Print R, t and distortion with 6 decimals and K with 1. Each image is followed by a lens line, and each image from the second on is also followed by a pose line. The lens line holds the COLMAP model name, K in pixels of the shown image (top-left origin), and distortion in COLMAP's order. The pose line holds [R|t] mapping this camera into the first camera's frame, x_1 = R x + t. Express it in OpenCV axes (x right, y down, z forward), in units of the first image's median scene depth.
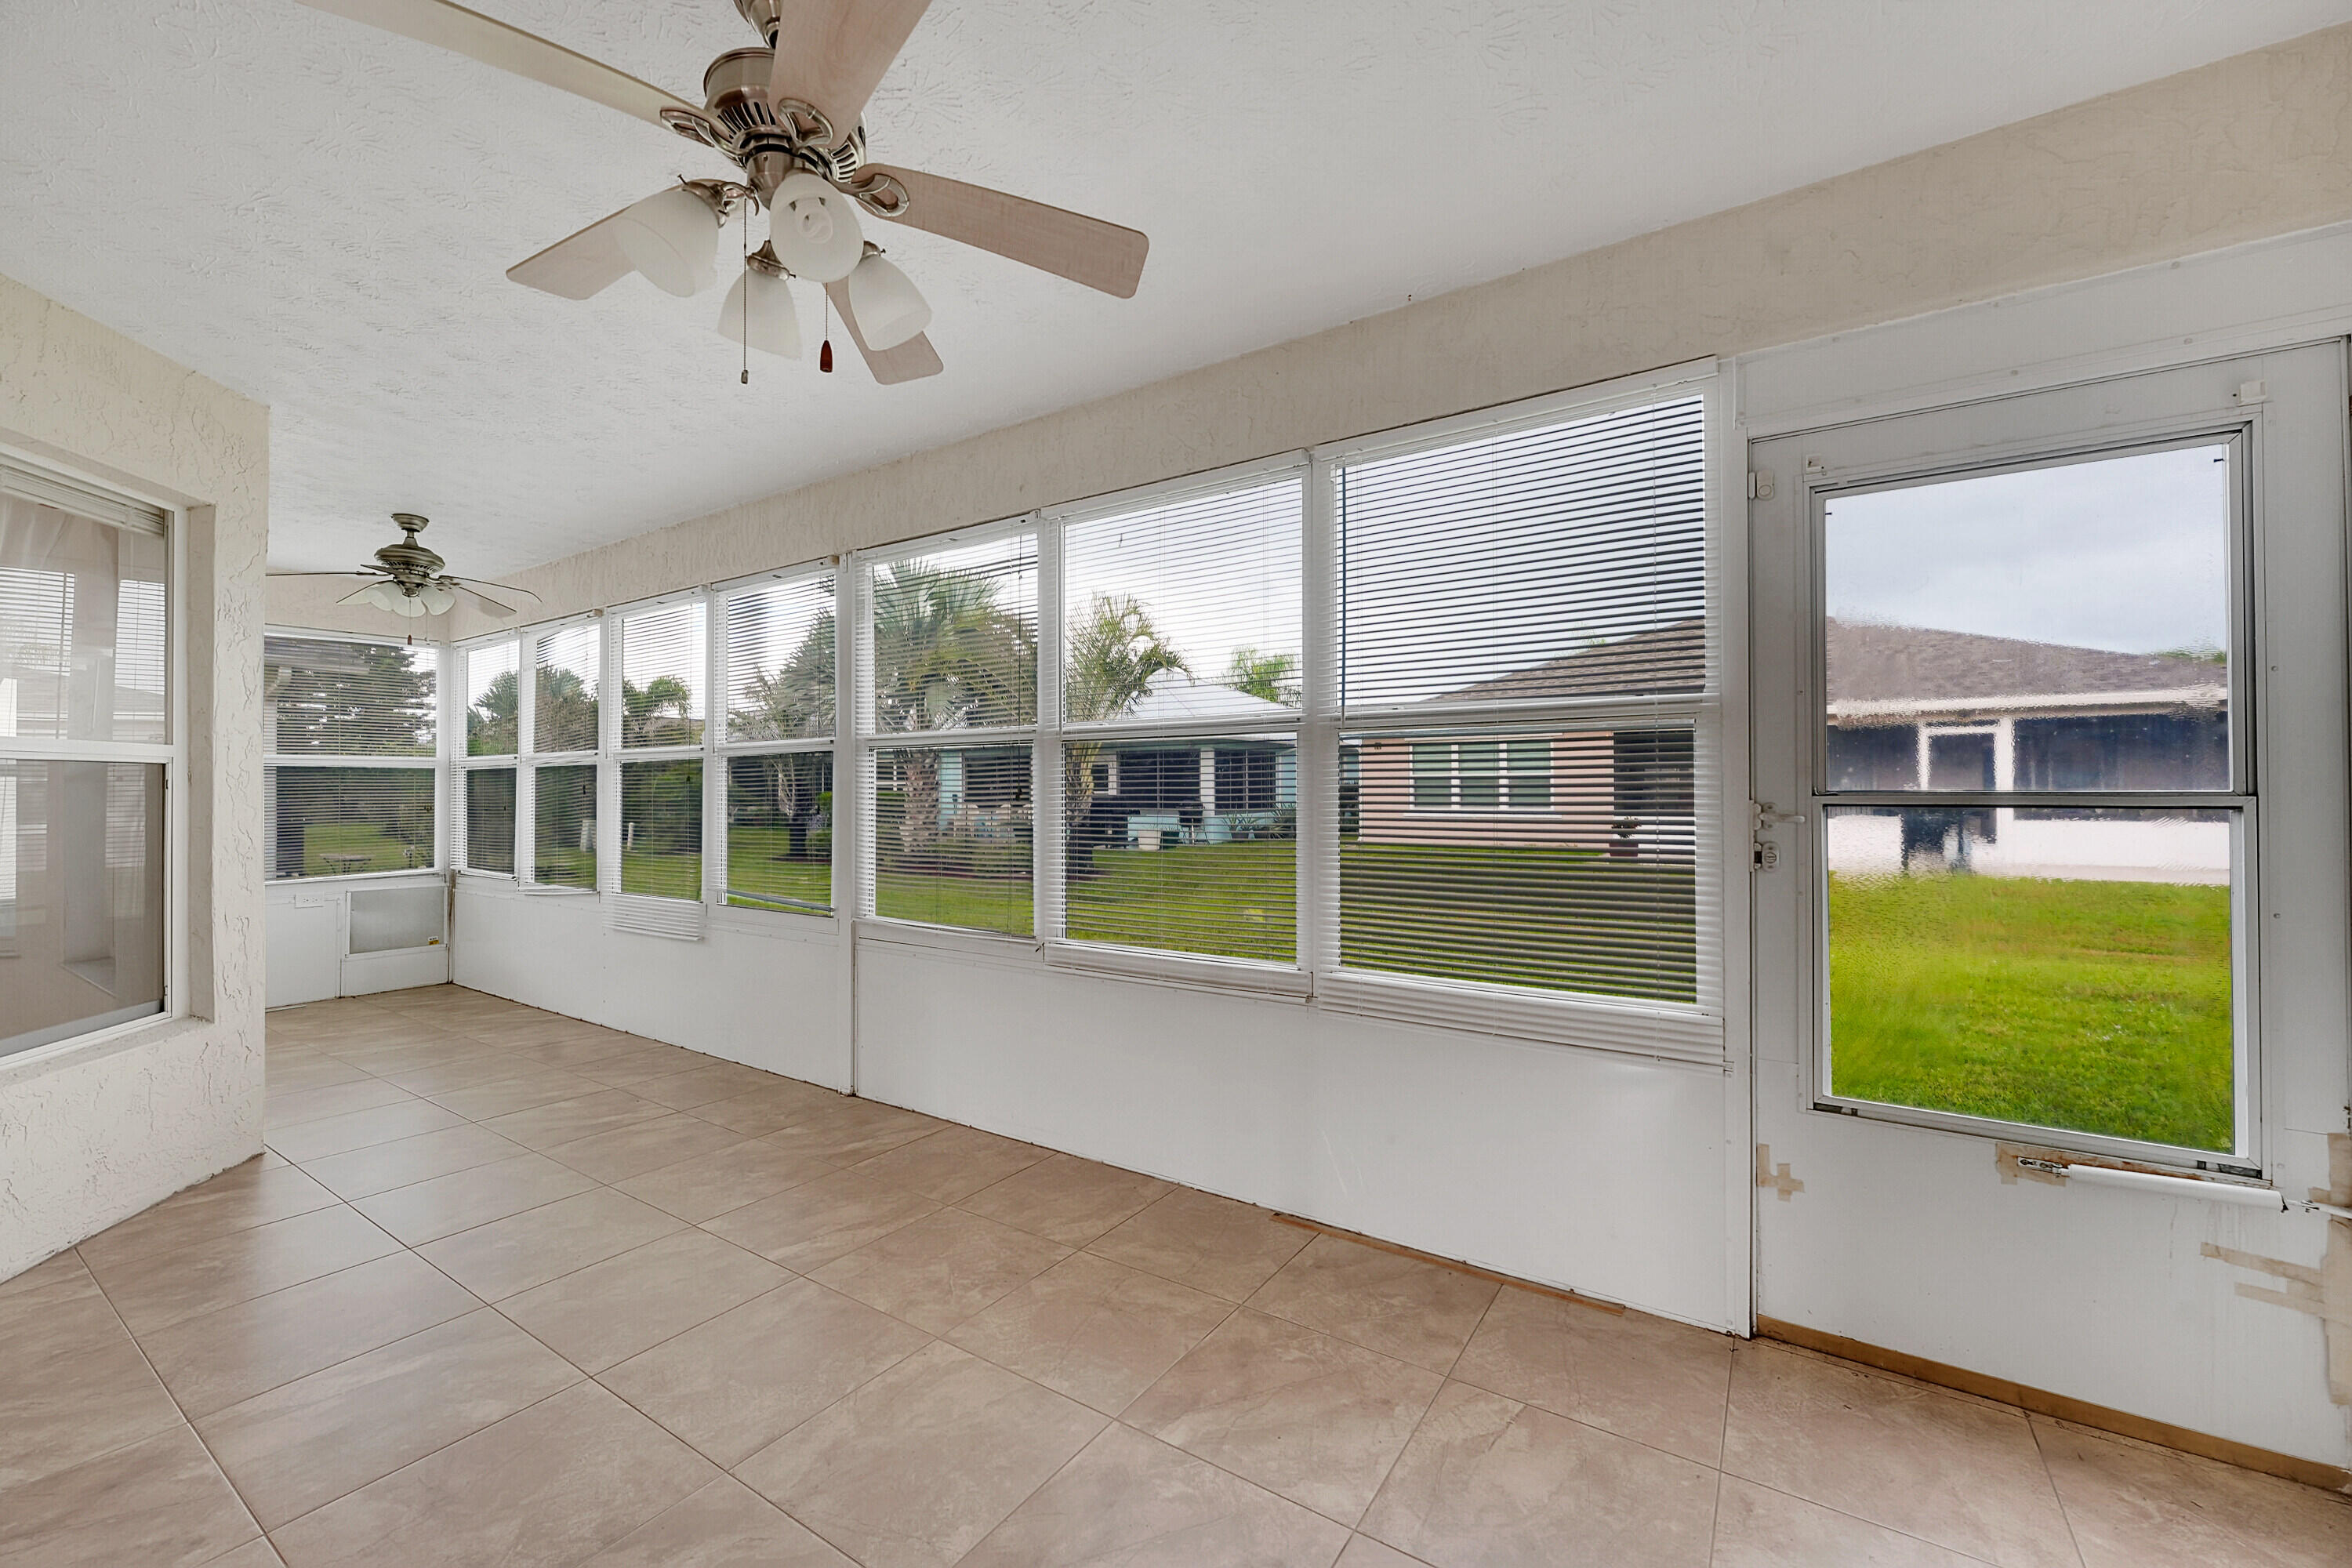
lens RADIAL K [[929.9, 0, 1176.5], [0, 929.9, 785.0], [0, 0, 1]] dist [-0.001633, -0.000022]
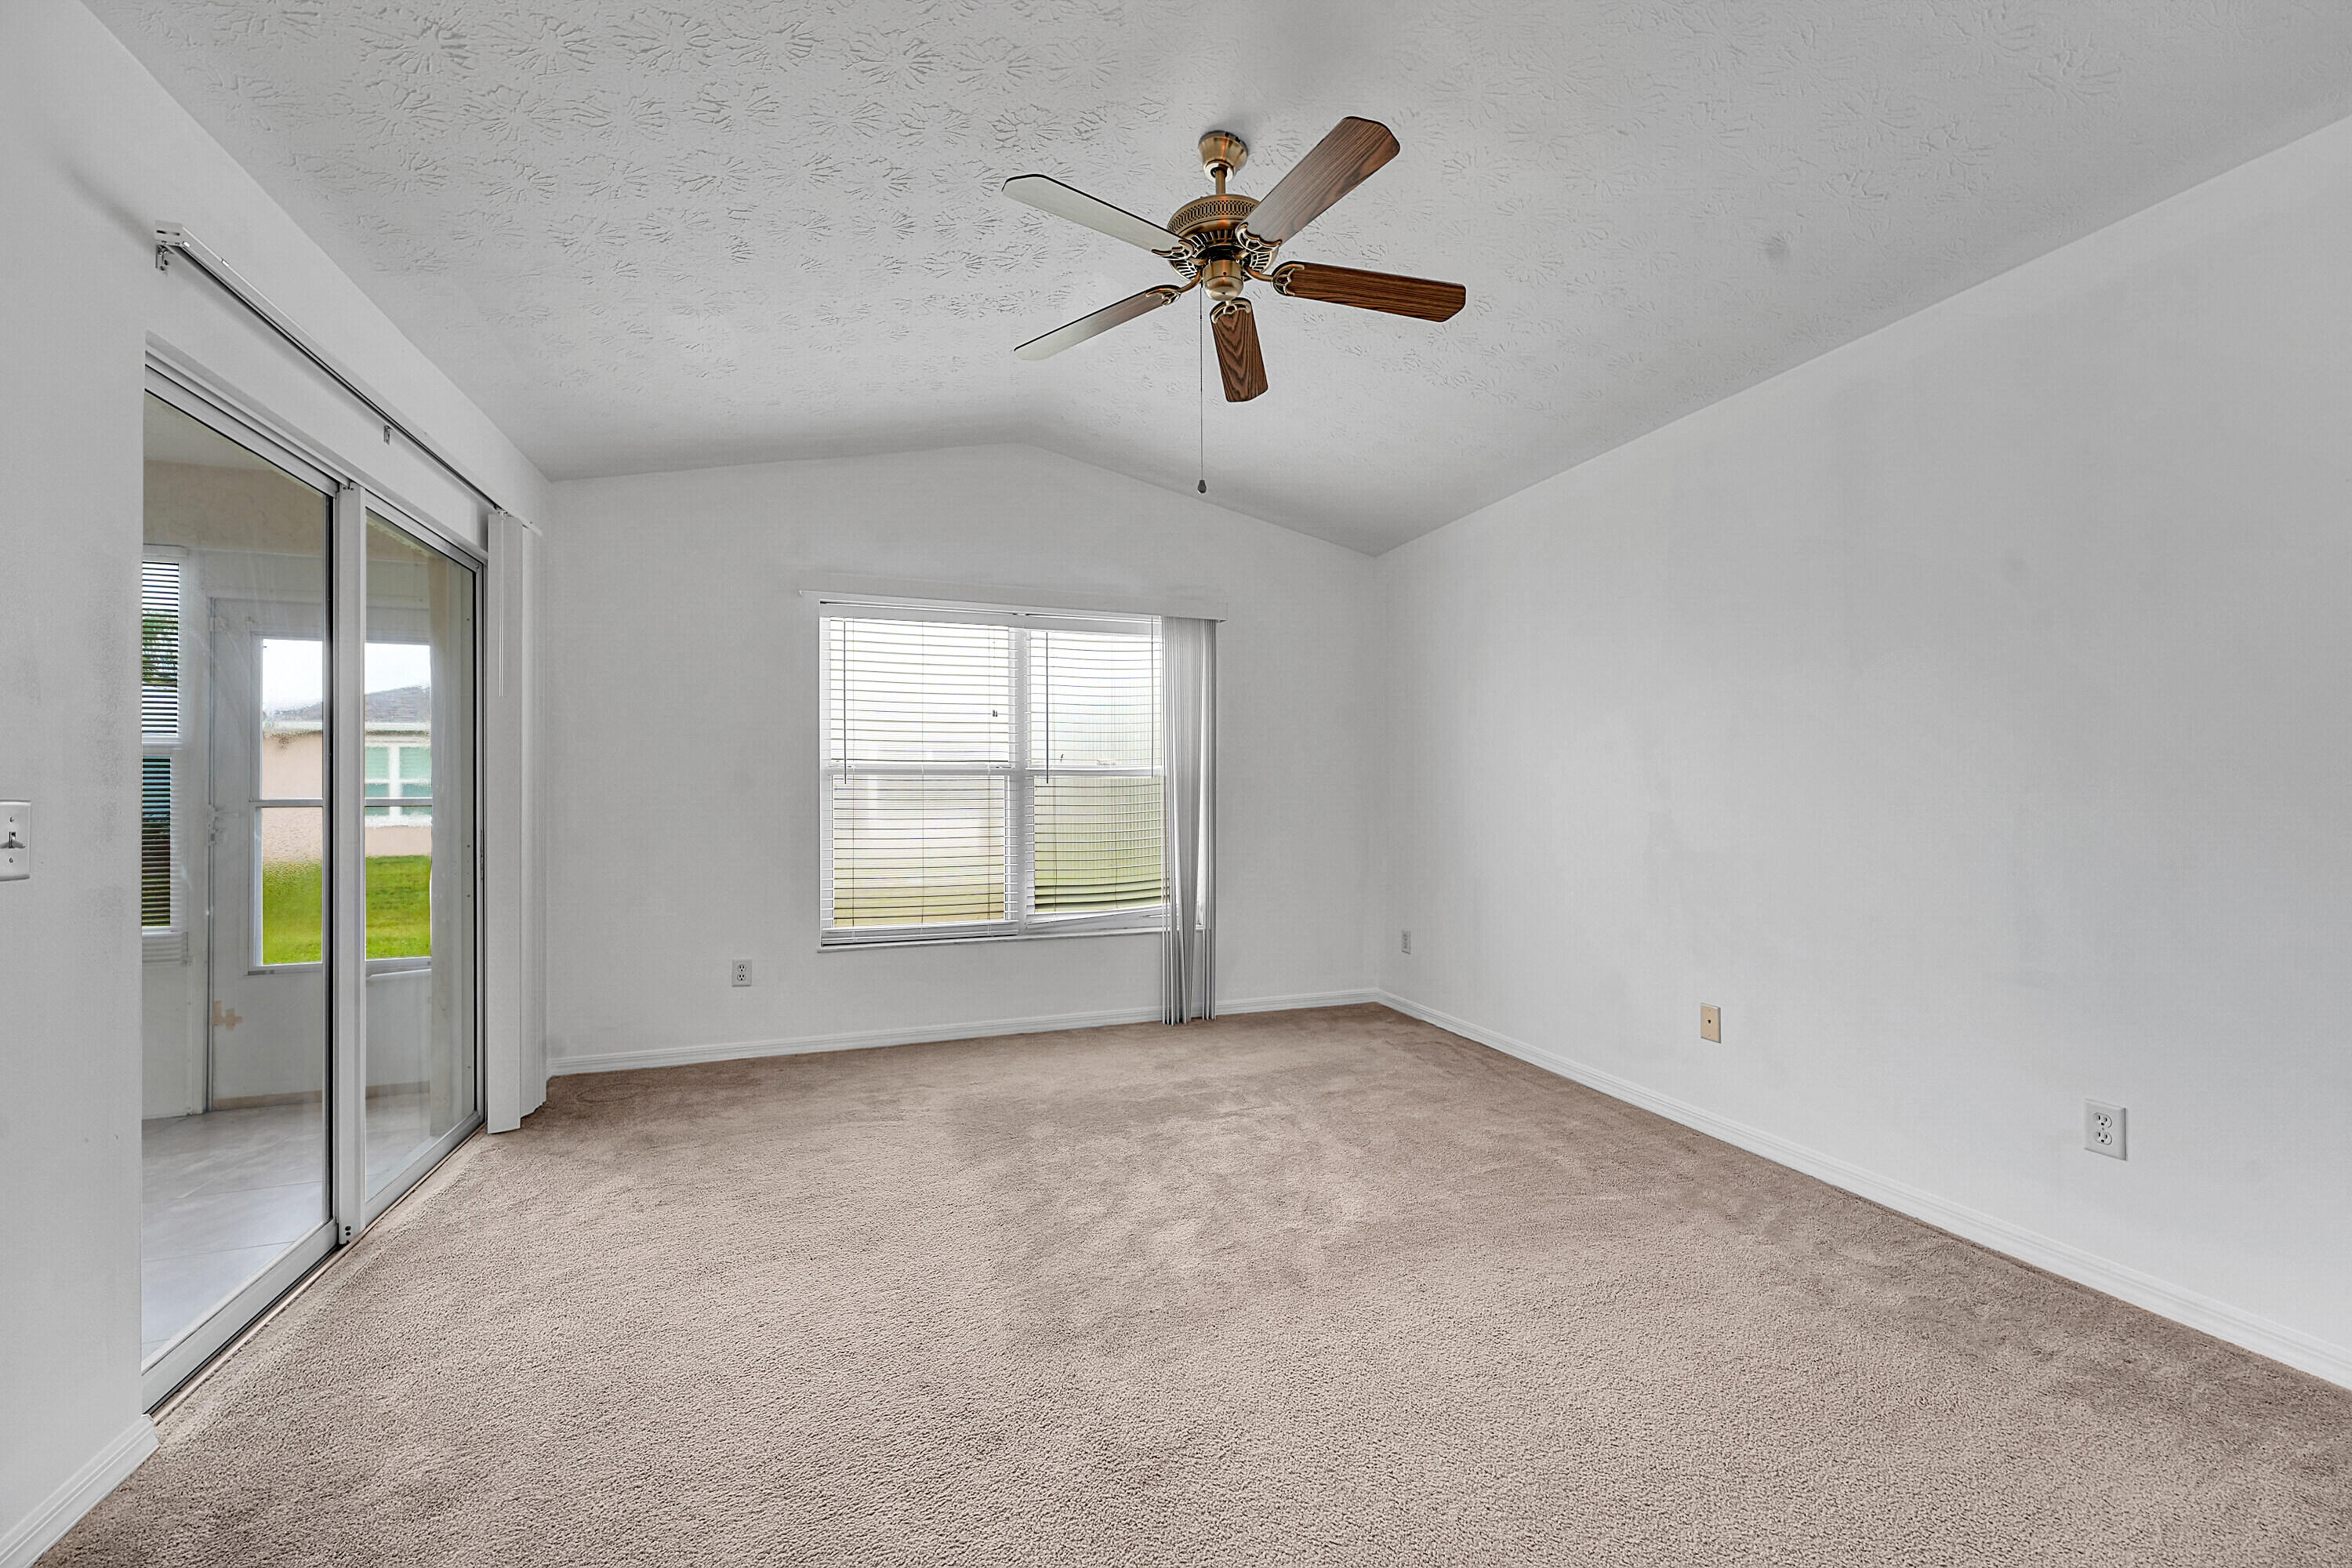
lens RADIAL K [[929.9, 0, 1173.2], [0, 929.9, 785.2], [0, 0, 1]] dist [-0.001633, -0.000022]
pose [[0.608512, 0.006776, 0.793516, 0.339024], [-0.005409, 0.999976, -0.004391, -0.022330], [-0.793526, -0.001621, 0.608534, -1.507978]]
